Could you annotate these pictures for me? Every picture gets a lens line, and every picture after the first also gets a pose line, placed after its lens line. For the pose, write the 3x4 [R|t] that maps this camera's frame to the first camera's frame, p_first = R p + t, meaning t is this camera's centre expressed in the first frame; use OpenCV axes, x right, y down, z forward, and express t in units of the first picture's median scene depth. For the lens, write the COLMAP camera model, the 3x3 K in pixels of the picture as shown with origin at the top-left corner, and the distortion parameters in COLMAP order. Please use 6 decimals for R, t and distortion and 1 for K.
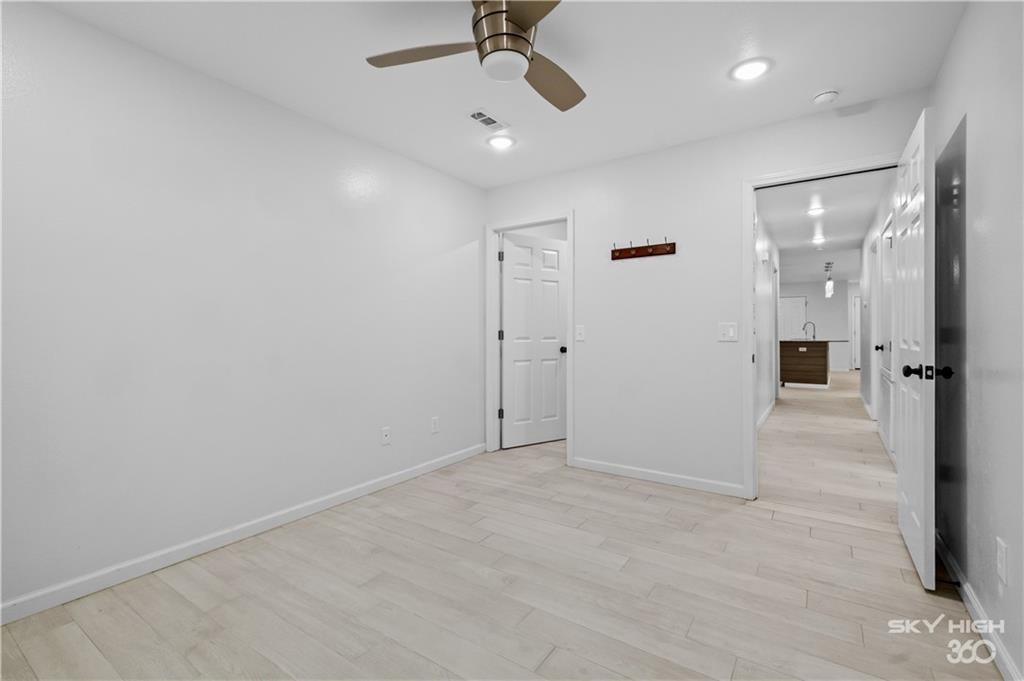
lens RADIAL K [[458.1, 0, 508.1], [0, 458.1, 333.3], [0, 0, 1]] dist [0.031844, 0.000042]
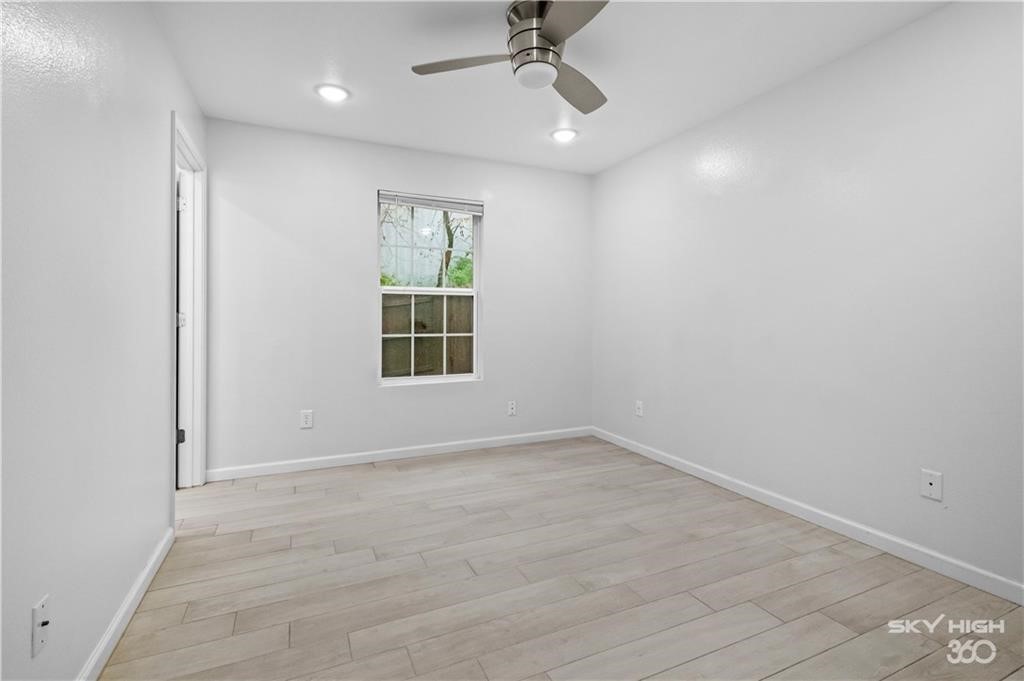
lens RADIAL K [[458.1, 0, 508.1], [0, 458.1, 333.3], [0, 0, 1]] dist [0.031844, 0.000042]
pose [[-0.510791, 0.024268, -0.859362, 0.786966], [0.004356, 0.999662, 0.025640, 0.013877], [0.859694, 0.009353, -0.510724, 1.227888]]
